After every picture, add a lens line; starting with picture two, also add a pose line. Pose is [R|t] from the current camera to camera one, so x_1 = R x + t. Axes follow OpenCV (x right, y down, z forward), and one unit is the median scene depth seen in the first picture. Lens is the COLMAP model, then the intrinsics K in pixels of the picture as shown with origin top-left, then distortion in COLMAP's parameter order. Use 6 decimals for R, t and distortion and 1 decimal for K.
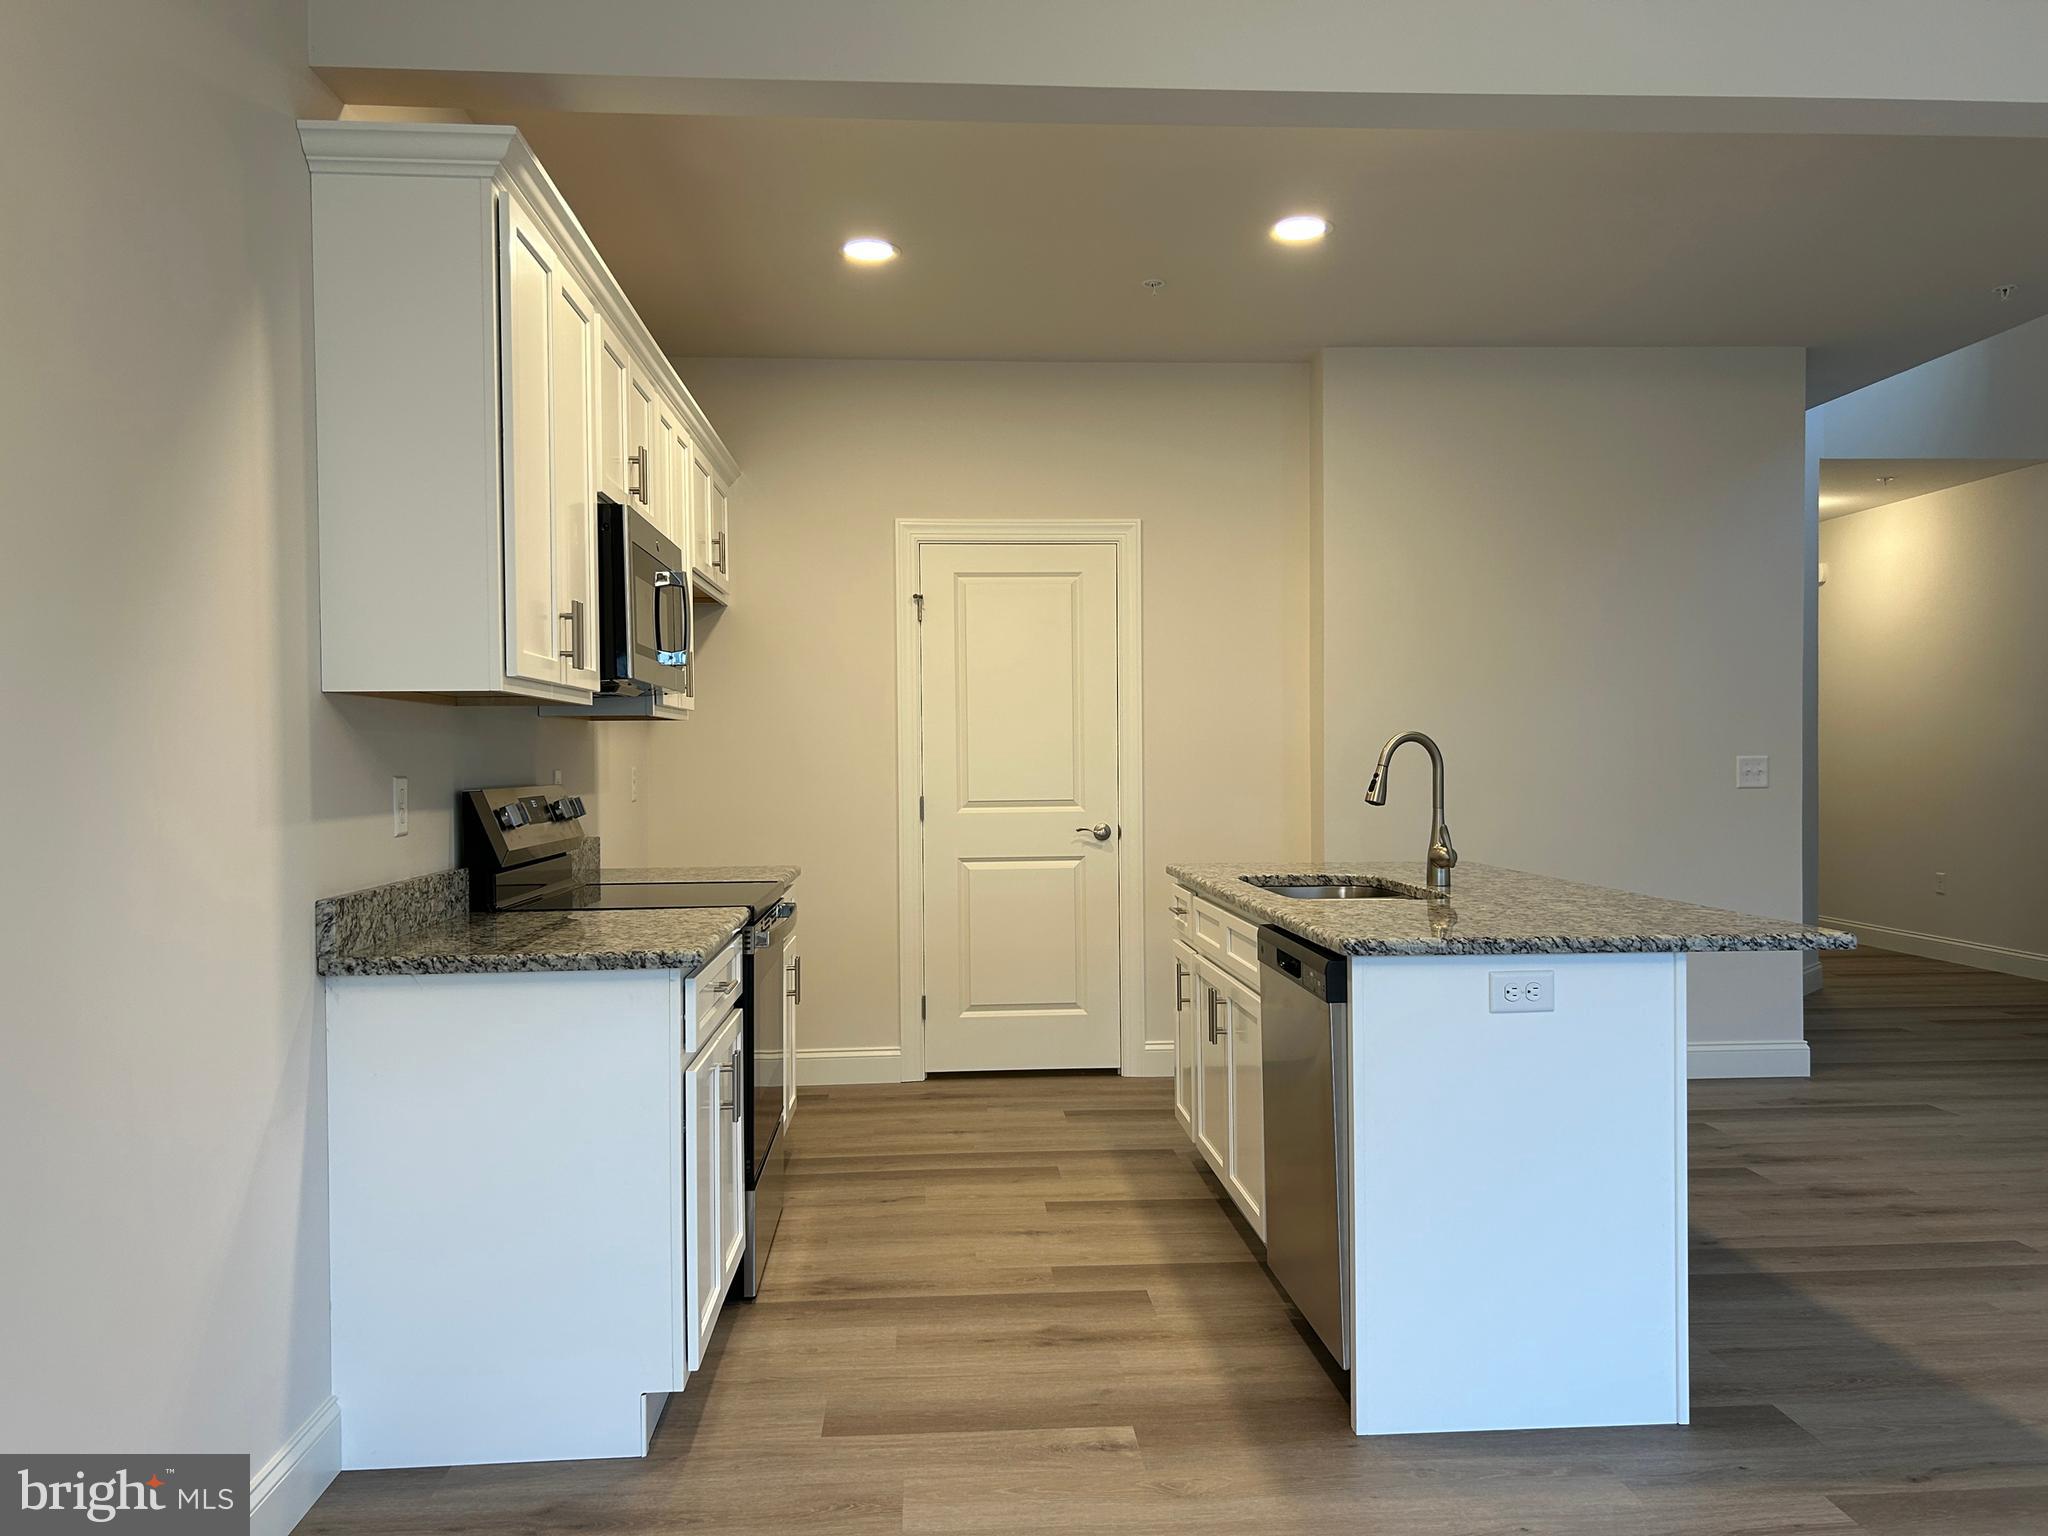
lens RADIAL K [[1562.3, 0, 1013.1], [0, 1562.3, 765.8], [0, 0, 1]] dist [0.028277, -0.009923]
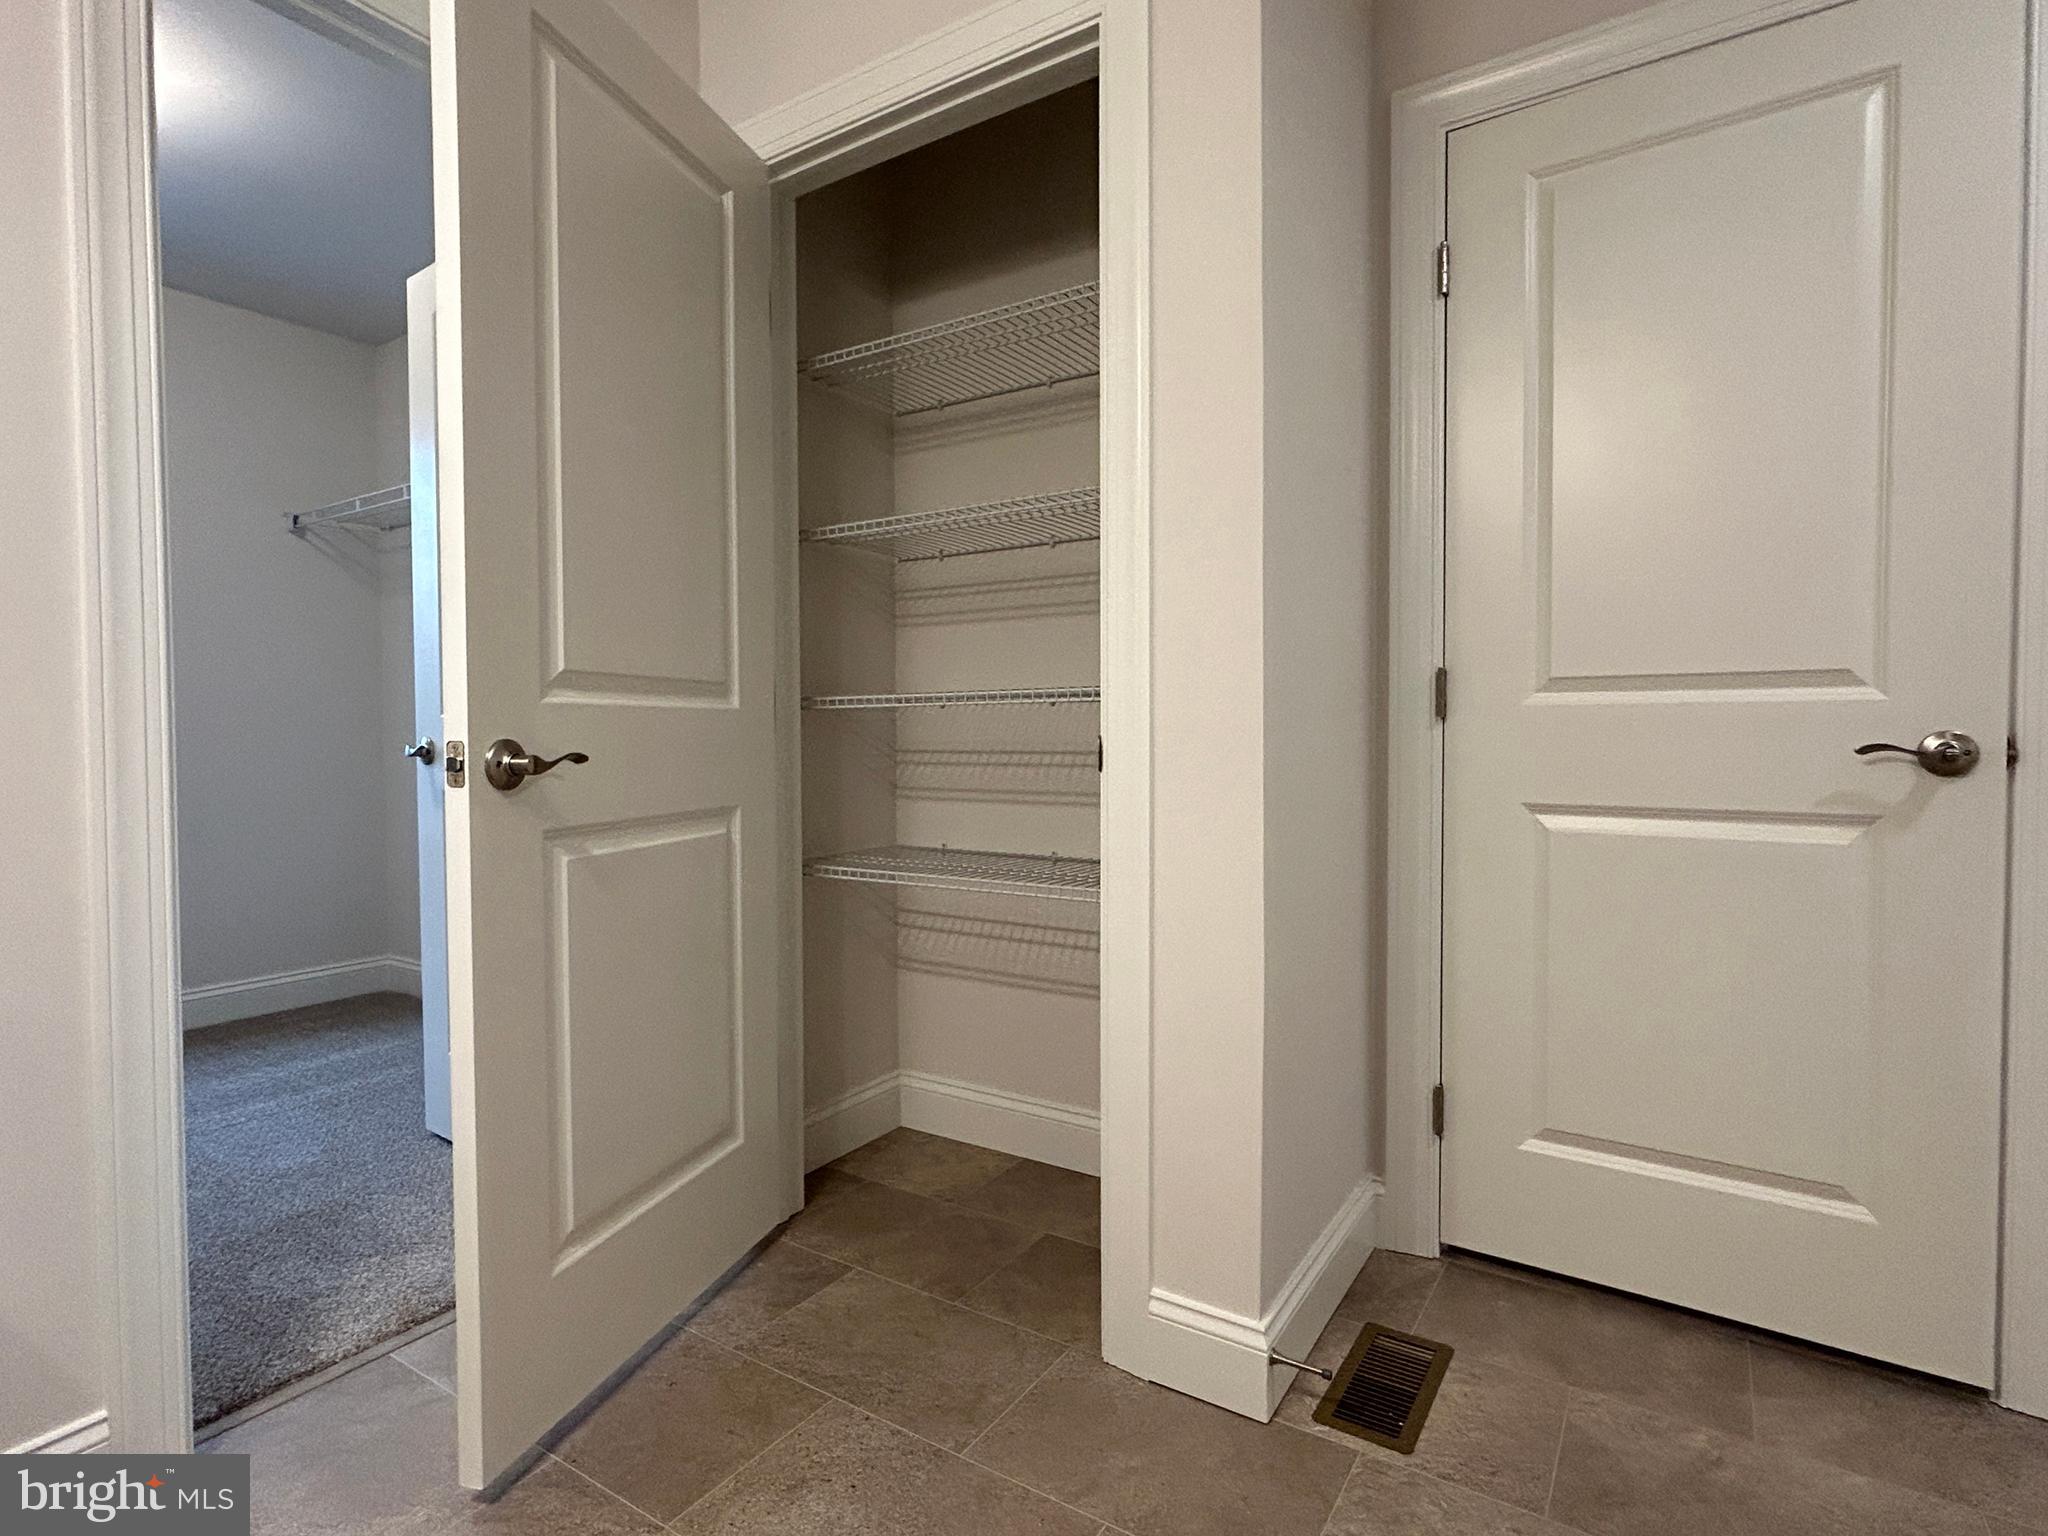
lens RADIAL K [[1027.1, 0, 1025.3], [0, 1027.1, 752.0], [0, 0, 1]] dist [0.006006, 0.000765]
pose [[0.802532, 0.020594, -0.596254, 0.028415], [-0.013073, 0.999771, 0.016935, 0.042253], [0.596466, -0.005796, 0.802617, 0.697564]]
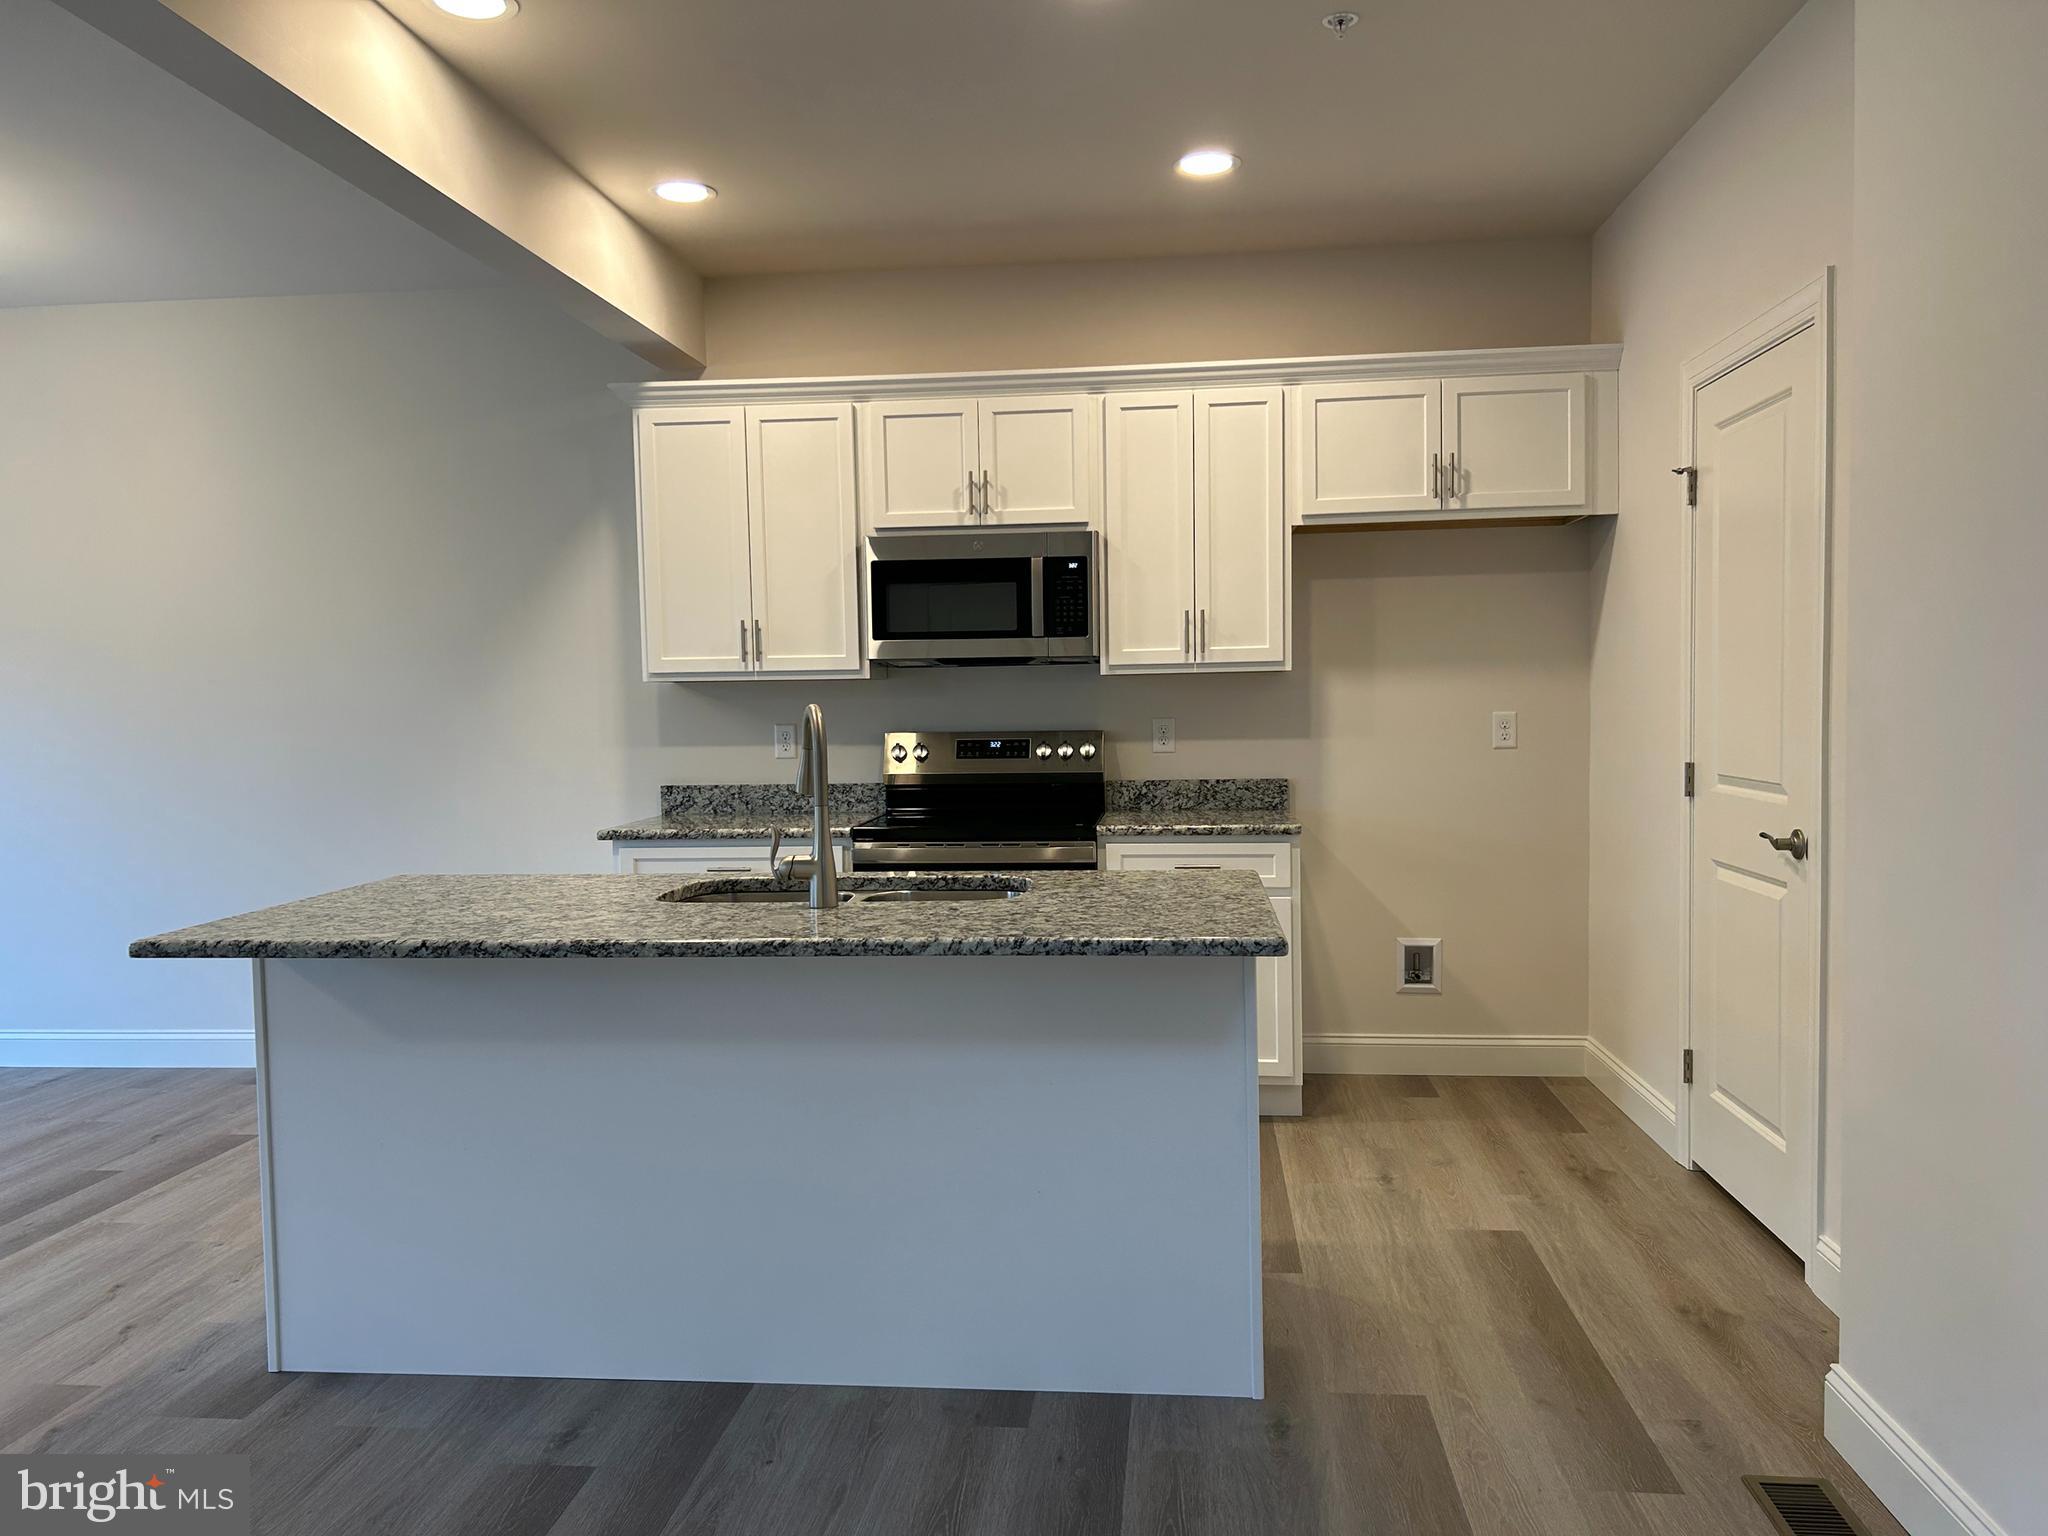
lens RADIAL K [[1562.3, 0, 1010.9], [0, 1562.3, 772.0], [0, 0, 1]] dist [0.028277, -0.009923]
pose [[-0.172425, 0.069913, -0.982538, 0.692729], [0.019294, 0.997526, 0.067593, -0.028409], [0.984834, -0.007302, -0.173347, 0.852987]]
